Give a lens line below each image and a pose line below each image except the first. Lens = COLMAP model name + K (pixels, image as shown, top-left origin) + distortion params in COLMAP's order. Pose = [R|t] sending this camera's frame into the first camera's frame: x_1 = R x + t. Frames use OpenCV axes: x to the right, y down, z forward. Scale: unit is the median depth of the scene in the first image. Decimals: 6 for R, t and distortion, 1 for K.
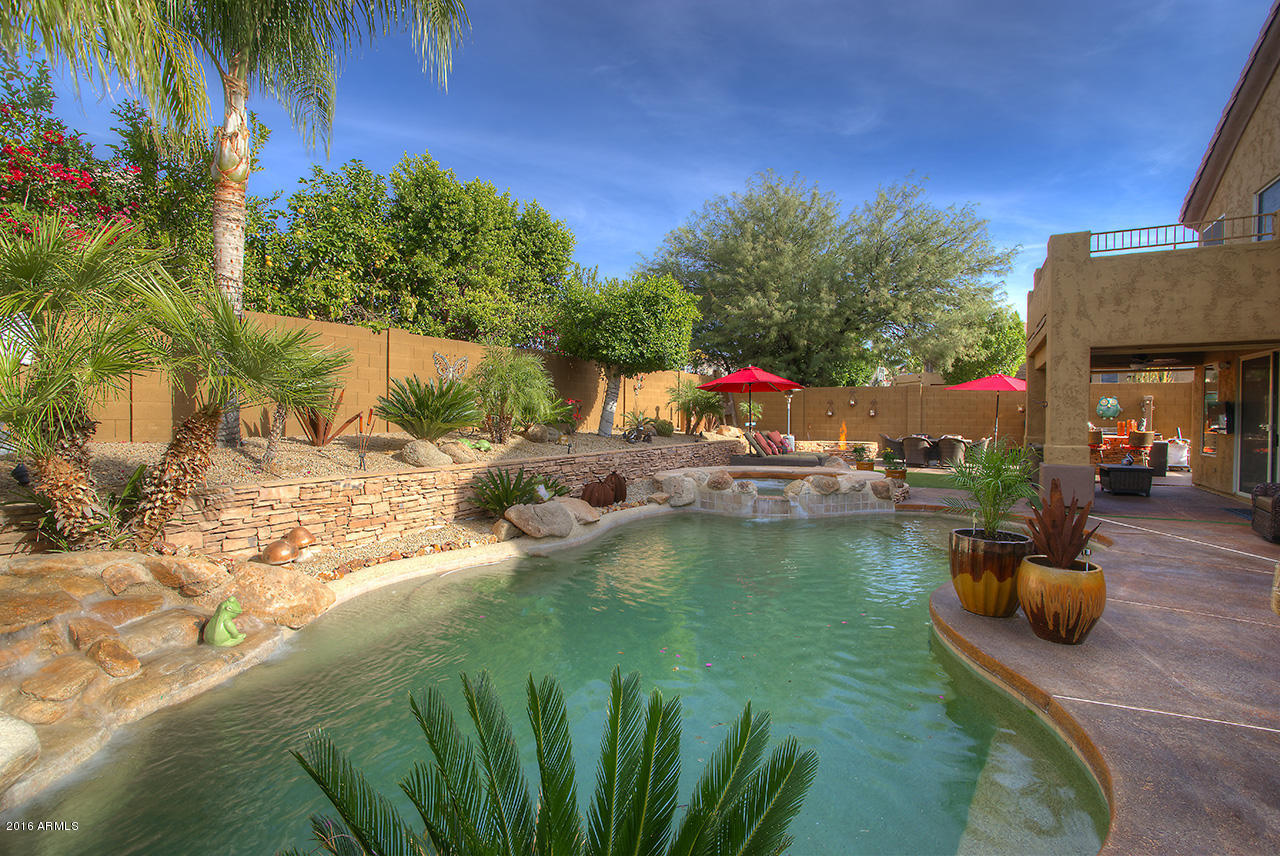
lens RADIAL K [[591.1, 0, 640.1], [0, 591.1, 426.9], [0, 0, 1]] dist [-0.045016, 0.010827]
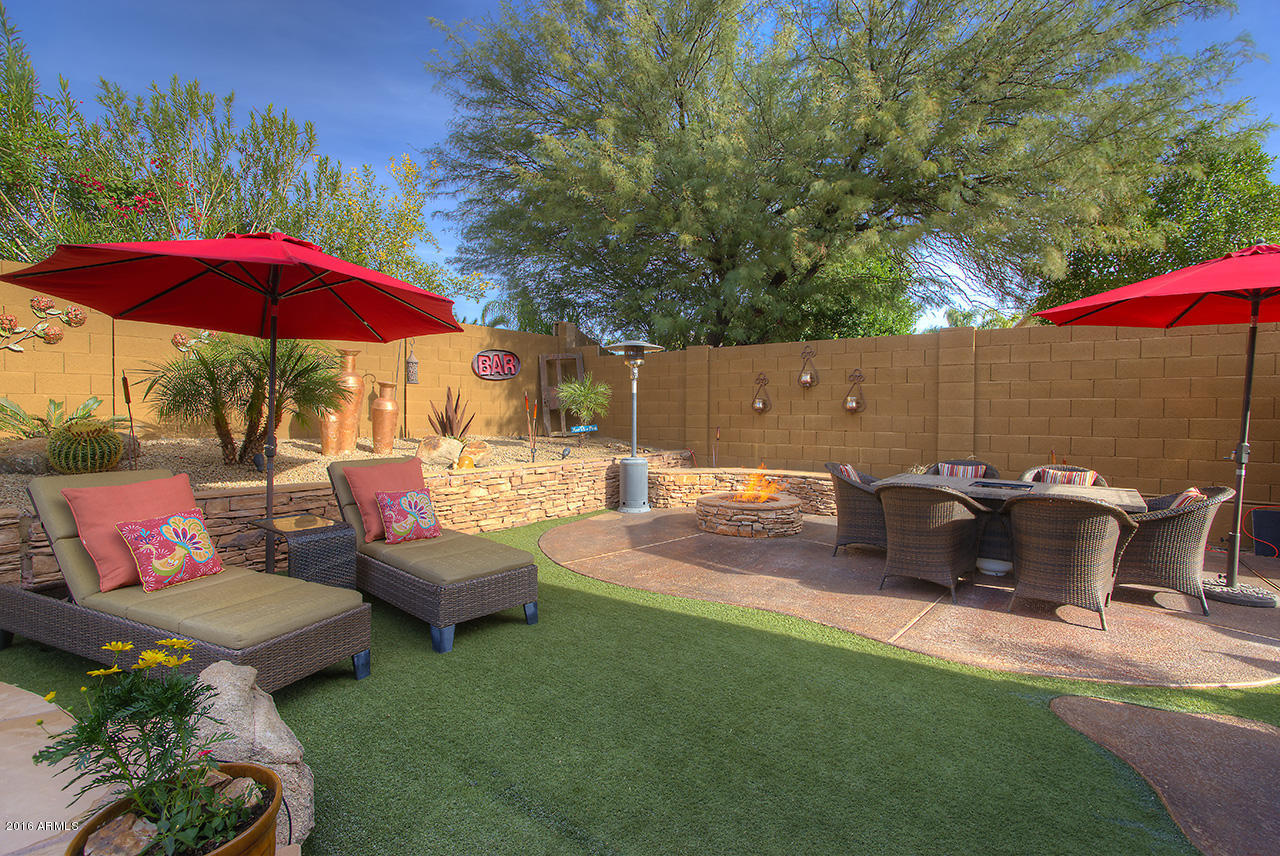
lens RADIAL K [[591.1, 0, 638.3], [0, 591.1, 422.6], [0, 0, 1]] dist [-0.045016, 0.010827]
pose [[0.989944, -0.001270, -0.141455, 0.317922], [0.001498, 0.999998, 0.001500, -0.010870], [0.141452, -0.001697, 0.989944, 0.594810]]
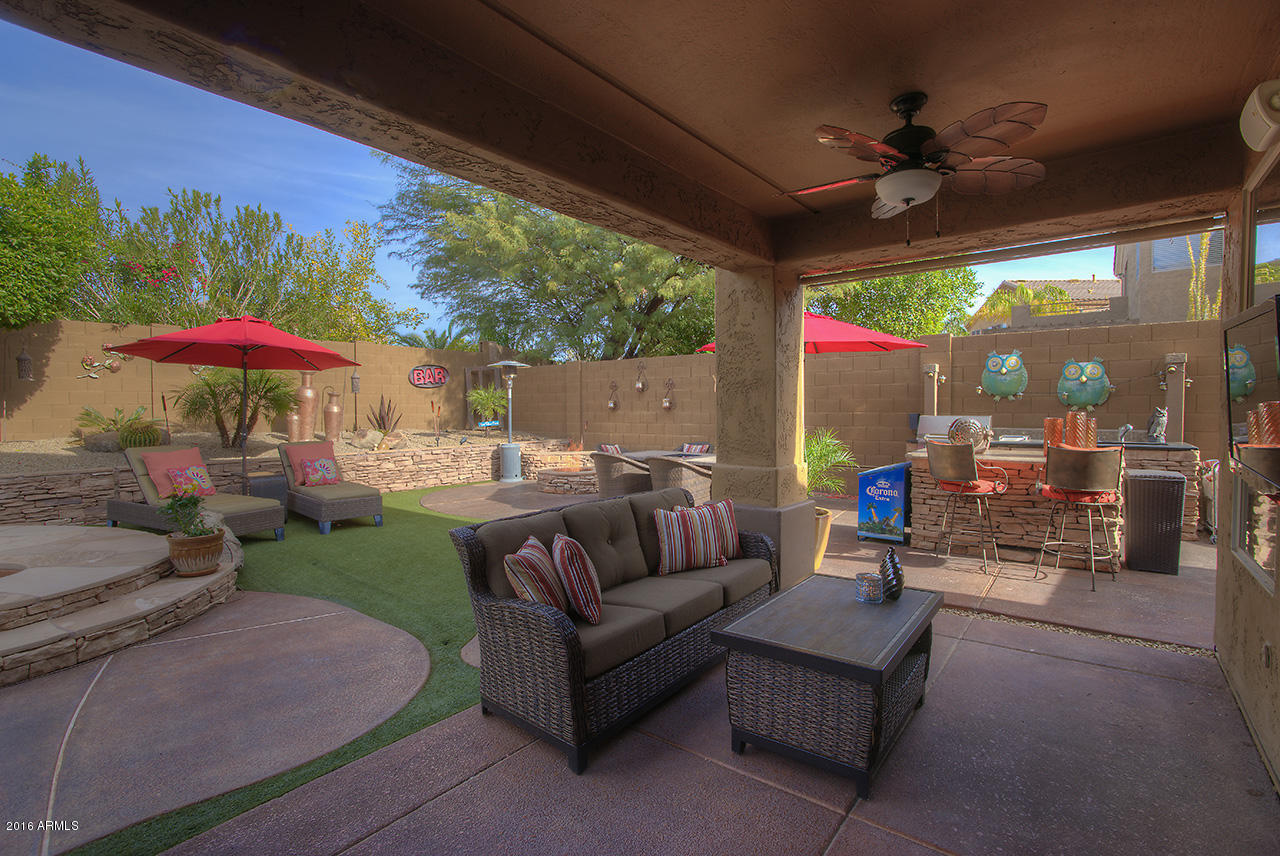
lens RADIAL K [[591.1, 0, 634.3], [0, 591.1, 434.6], [0, 0, 1]] dist [-0.045016, 0.010827]
pose [[0.985629, -0.005766, -0.168826, 0.479860], [0.010783, 0.999526, 0.028820, -0.010013], [0.168580, -0.030226, 0.985224, 0.446053]]
